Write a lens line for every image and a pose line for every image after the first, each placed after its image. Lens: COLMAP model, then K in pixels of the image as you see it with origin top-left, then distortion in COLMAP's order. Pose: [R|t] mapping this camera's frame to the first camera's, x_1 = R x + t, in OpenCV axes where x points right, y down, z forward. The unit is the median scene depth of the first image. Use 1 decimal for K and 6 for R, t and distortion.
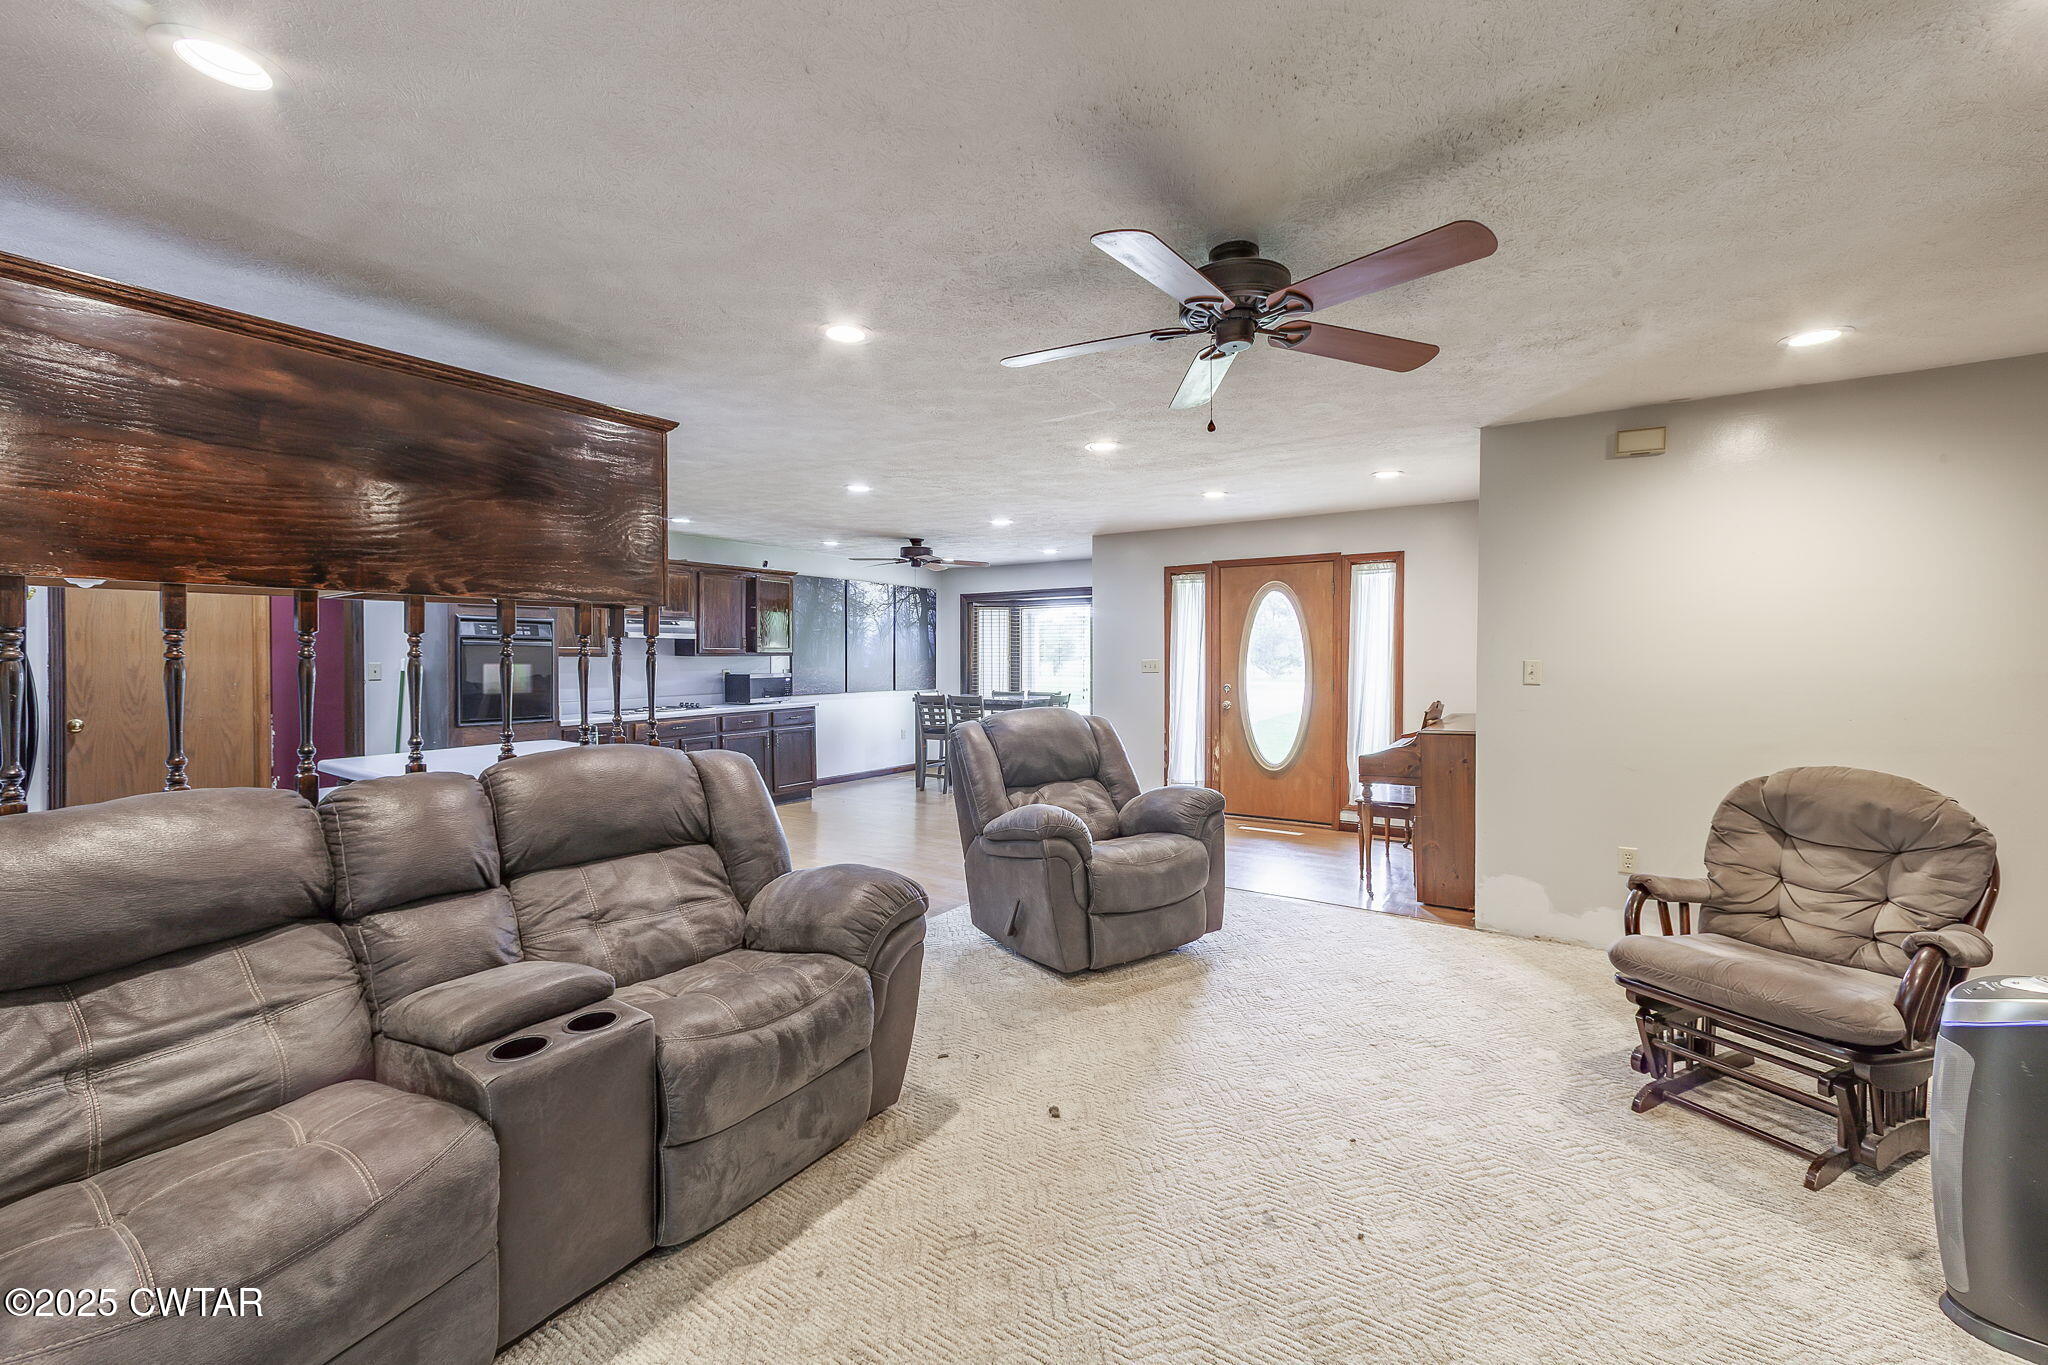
lens RADIAL K [[823.1, 0, 1035.8], [0, 823.1, 676.9], [0, 0, 1]] dist [-0.010825, 0.003292]
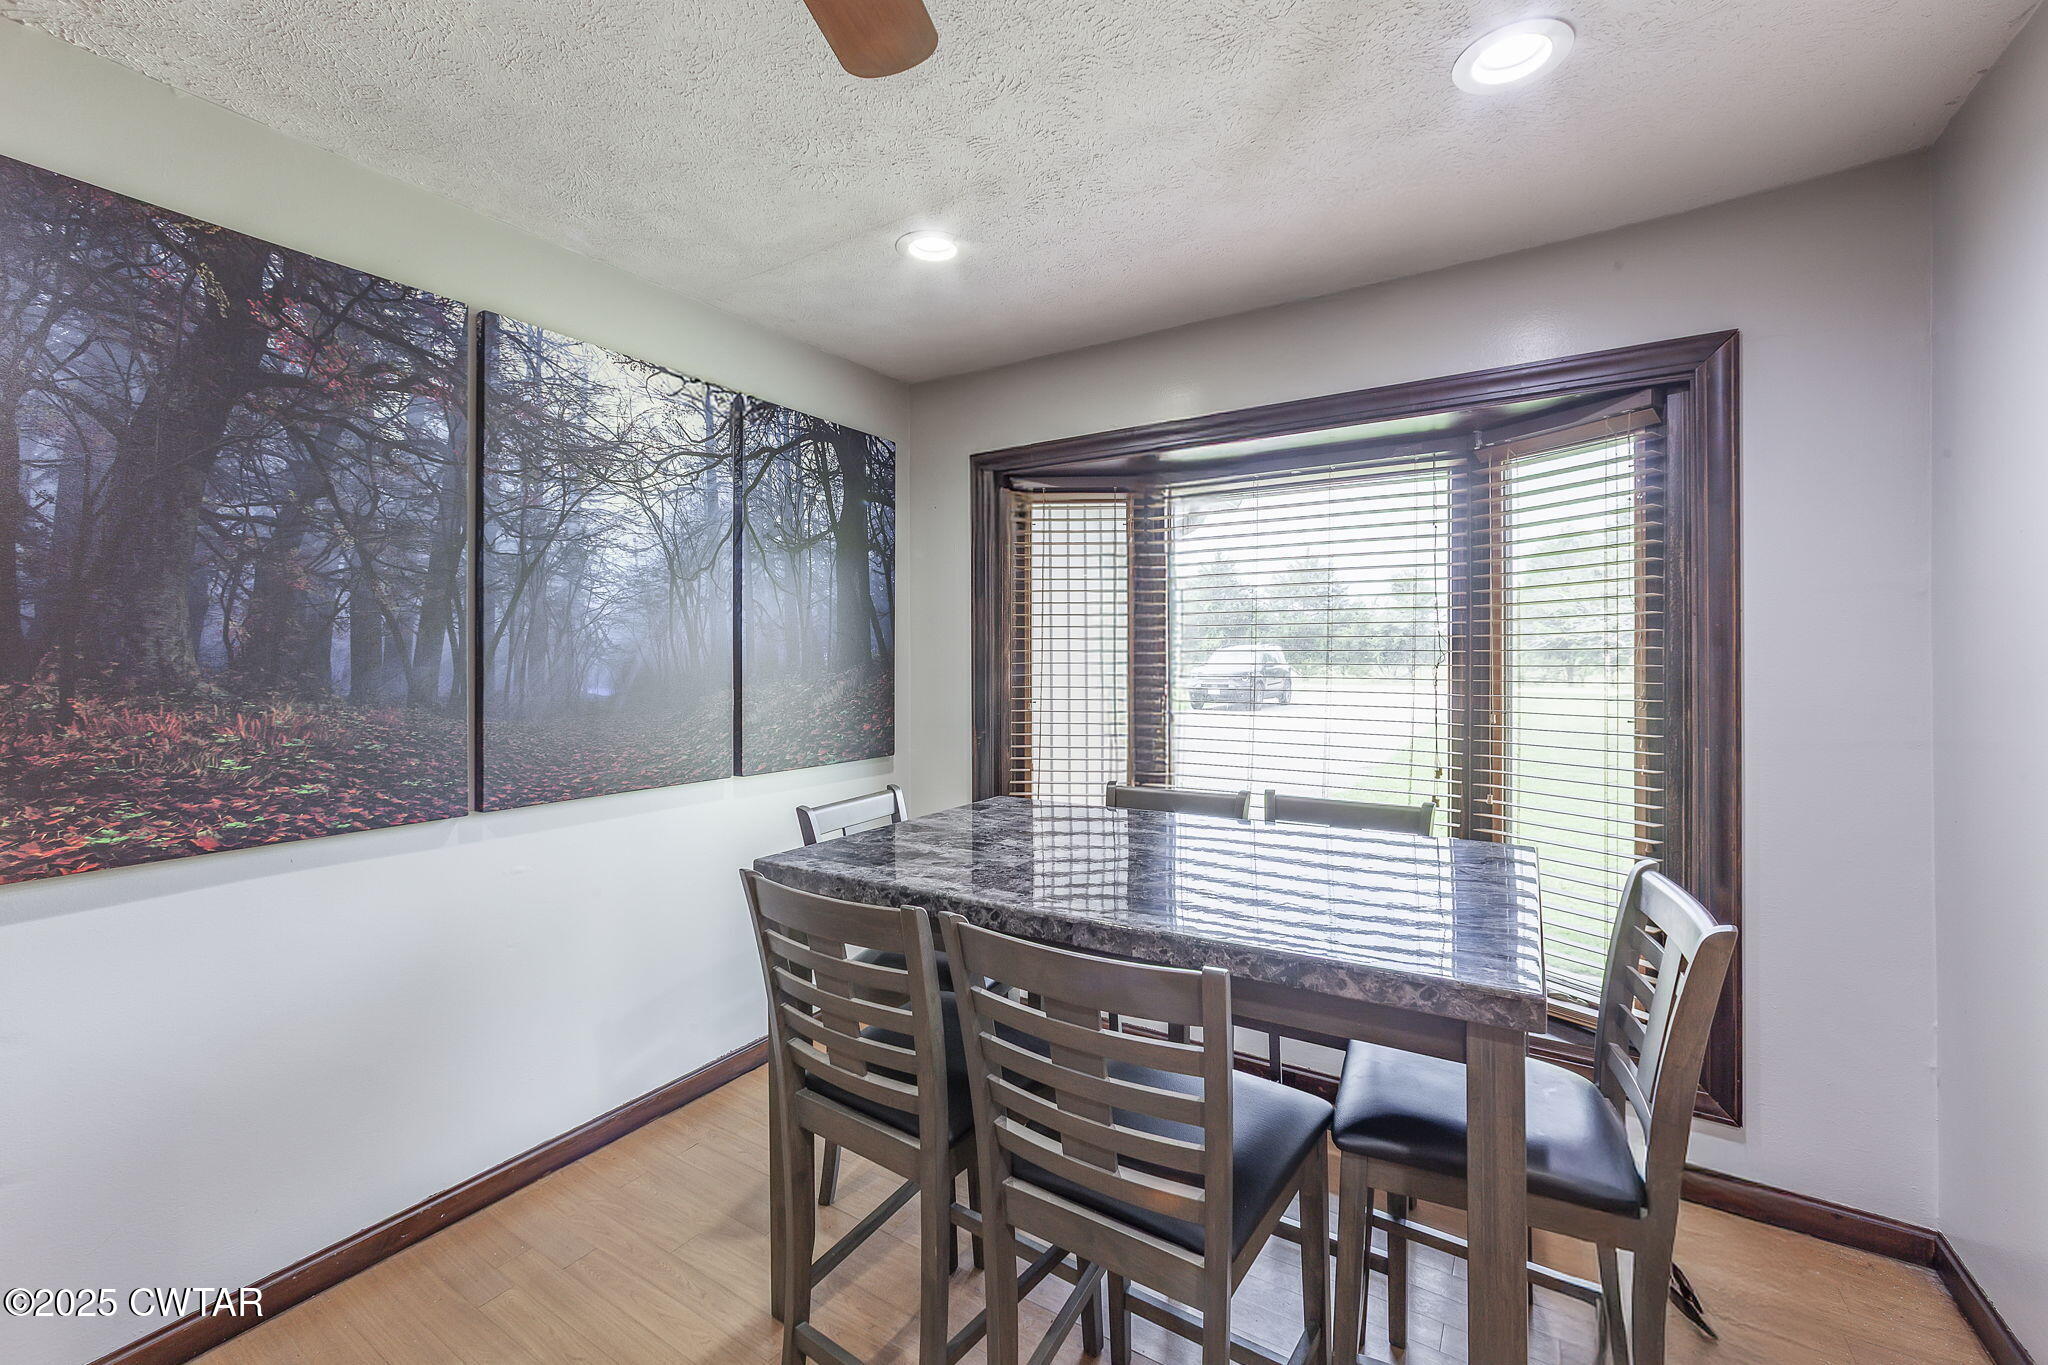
lens RADIAL K [[823.1, 0, 1026.1], [0, 823.1, 648.6], [0, 0, 1]] dist [-0.010825, 0.003292]
pose [[0.999703, -0.003869, 0.024071, -0.106622], [0.004699, 0.999393, -0.034524, -0.021548], [-0.023922, 0.034627, 0.999114, 0.931204]]
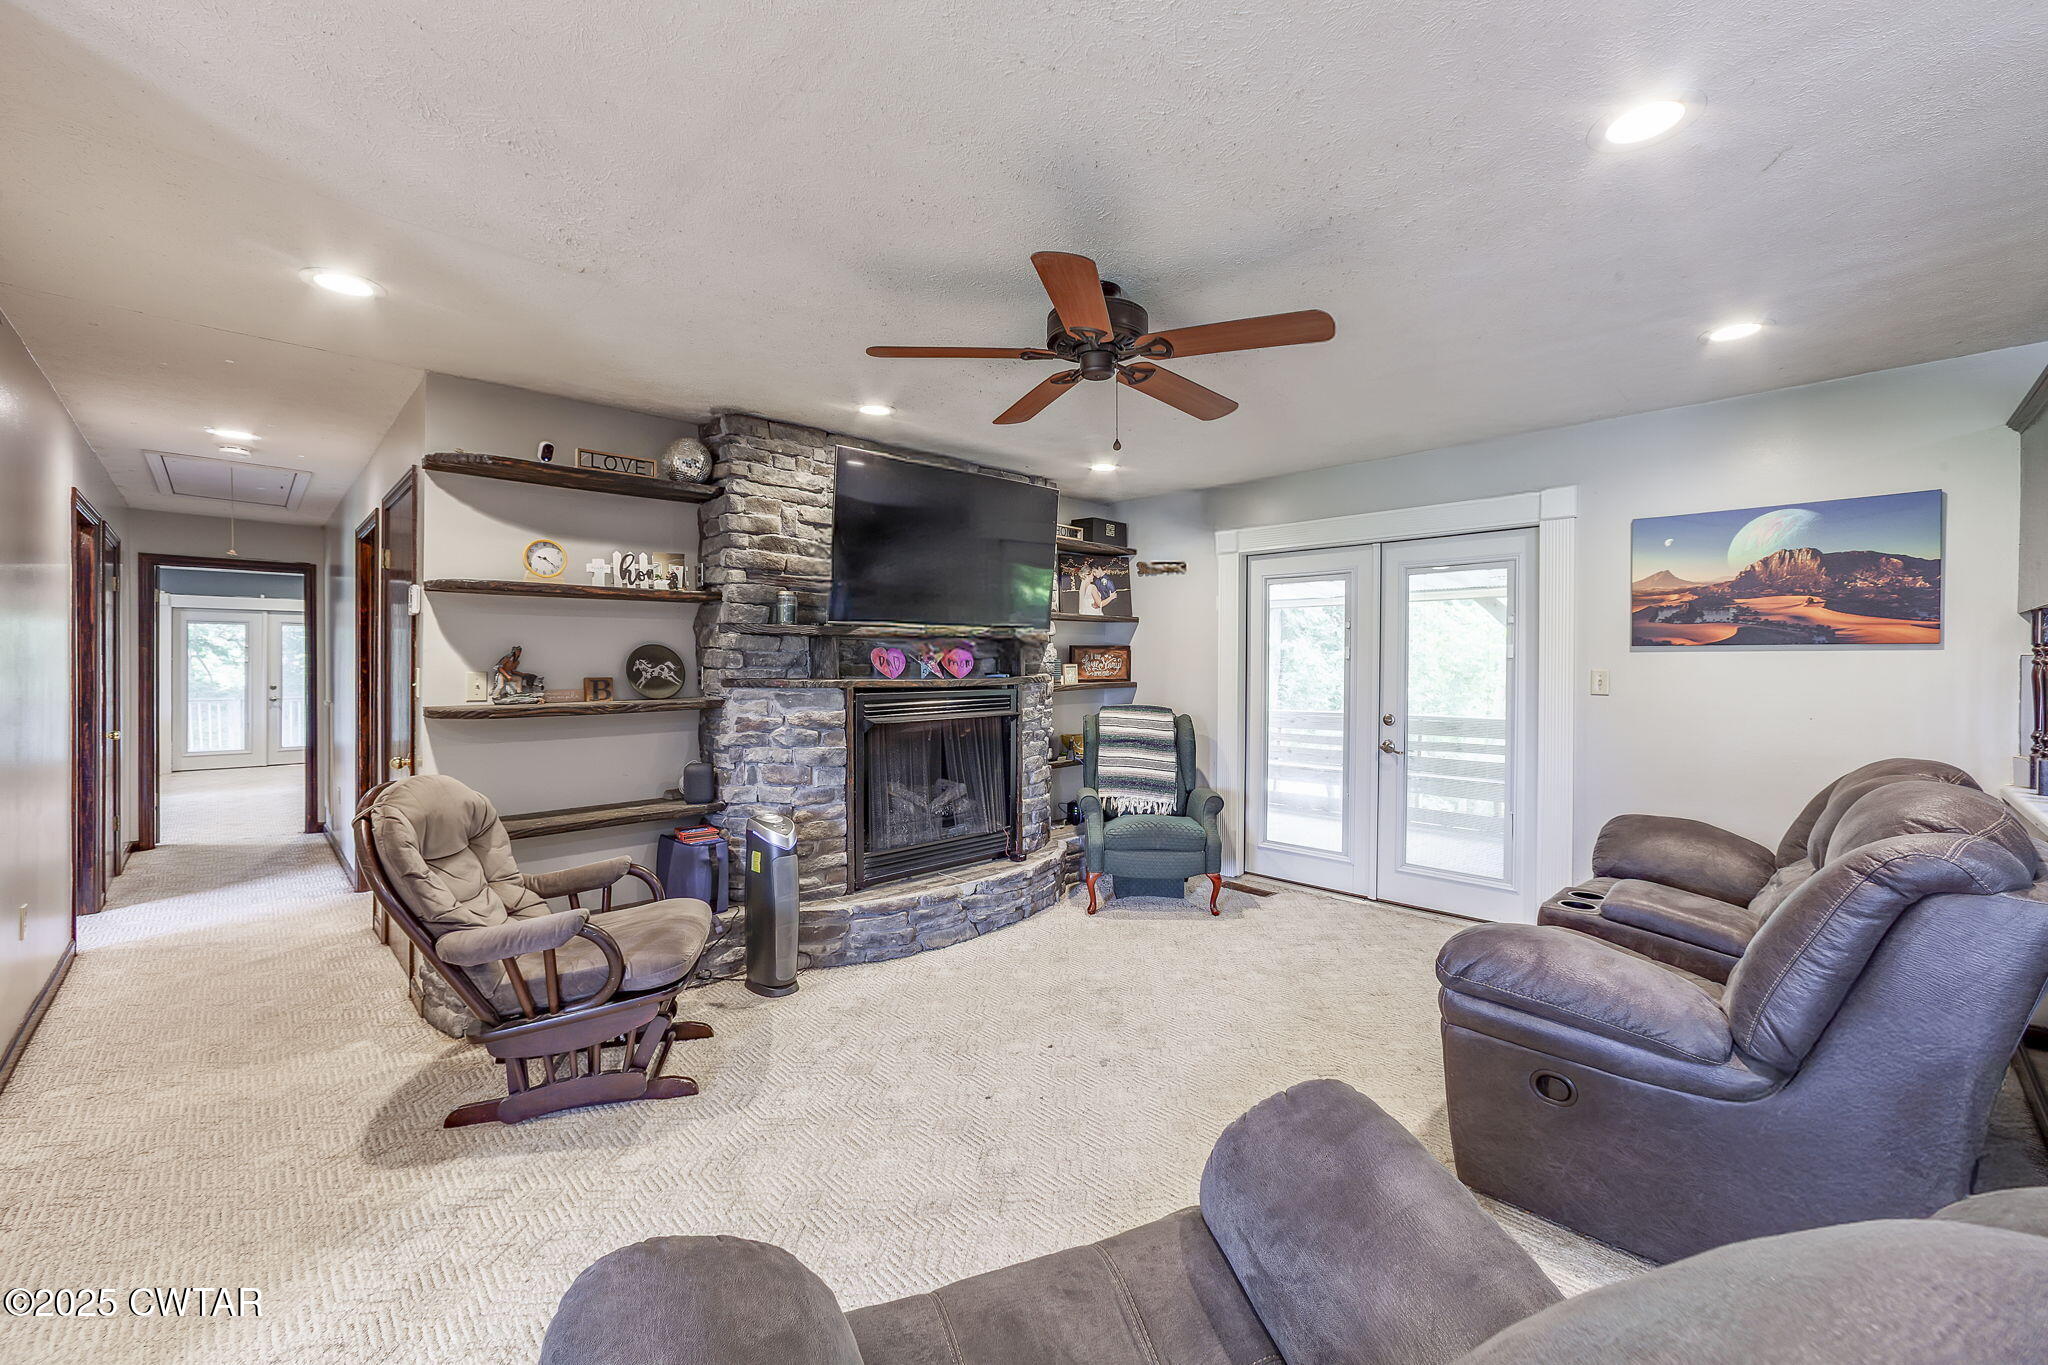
lens RADIAL K [[823.1, 0, 1026.4], [0, 823.1, 674.5], [0, 0, 1]] dist [-0.010825, 0.003292]
pose [[-0.977763, -0.003106, 0.209690, 0.032573], [0.005630, 0.999141, 0.041051, -0.016355], [-0.209637, 0.041319, -0.976906, 0.632423]]
